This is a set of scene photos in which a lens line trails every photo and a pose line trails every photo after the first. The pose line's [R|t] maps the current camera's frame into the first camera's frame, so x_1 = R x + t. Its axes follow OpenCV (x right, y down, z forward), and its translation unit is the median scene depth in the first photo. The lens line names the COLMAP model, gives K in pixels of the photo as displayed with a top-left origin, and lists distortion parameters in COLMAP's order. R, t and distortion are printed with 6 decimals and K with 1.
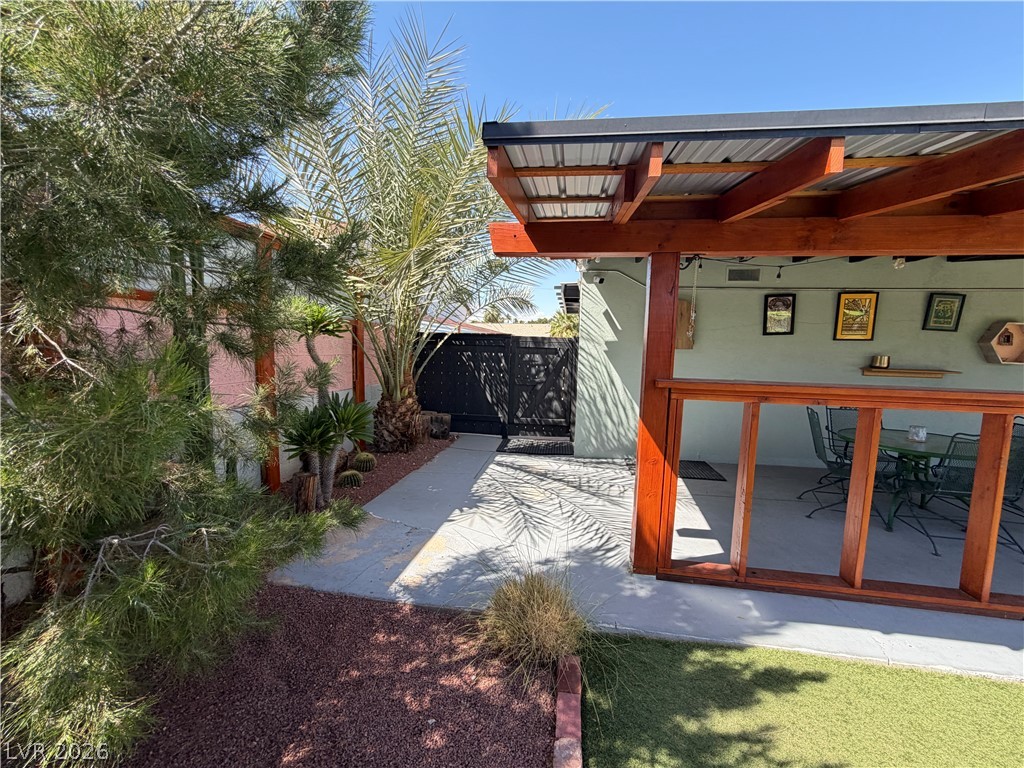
lens RADIAL K [[407.0, 0, 512.0], [0, 407.0, 384.0], [0, 0, 1]] dist [0.000242, 0.000135]
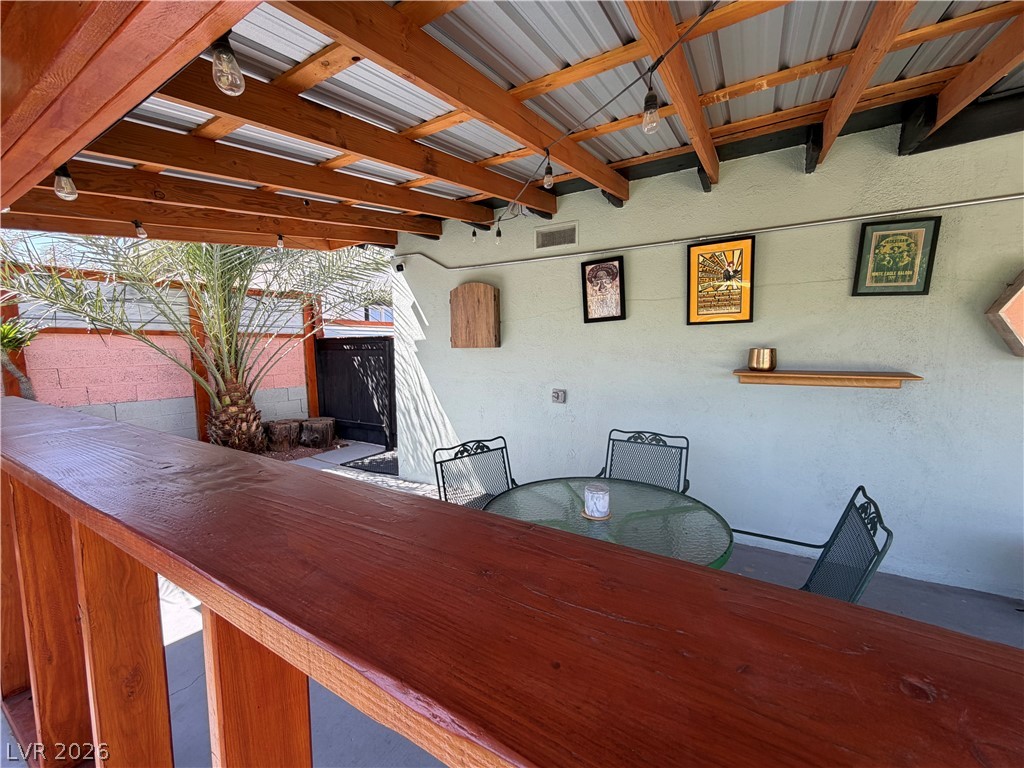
lens RADIAL K [[407.0, 0, 512.0], [0, 407.0, 384.0], [0, 0, 1]] dist [0.000242, 0.000135]
pose [[0.925589, -0.002173, -0.378524, 0.781155], [0.007641, 0.999887, 0.012944, -0.029073], [0.378453, -0.014873, 0.925501, 0.337201]]
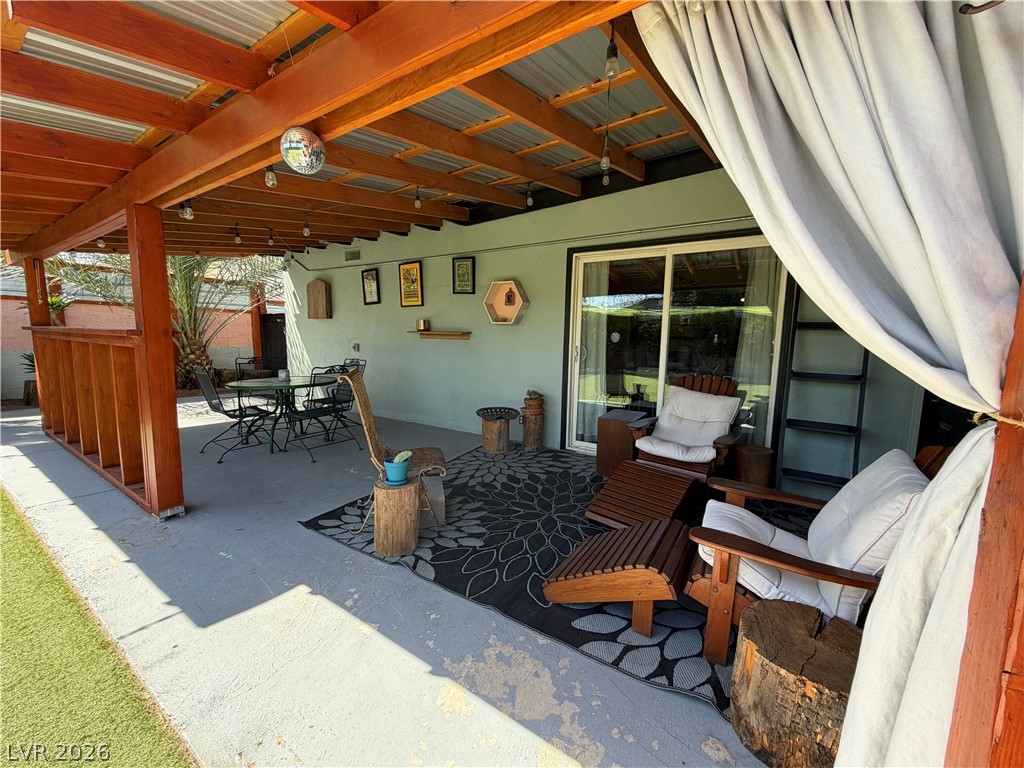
lens RADIAL K [[407.1, 0, 512.0], [0, 407.1, 384.0], [0, 0, 1]] dist [0.000216, -0.000003]
pose [[0.905784, 0.041175, -0.421735, 1.558684], [-0.027310, 0.998871, 0.038867, 0.053911], [0.422859, -0.023687, 0.905886, 0.100266]]
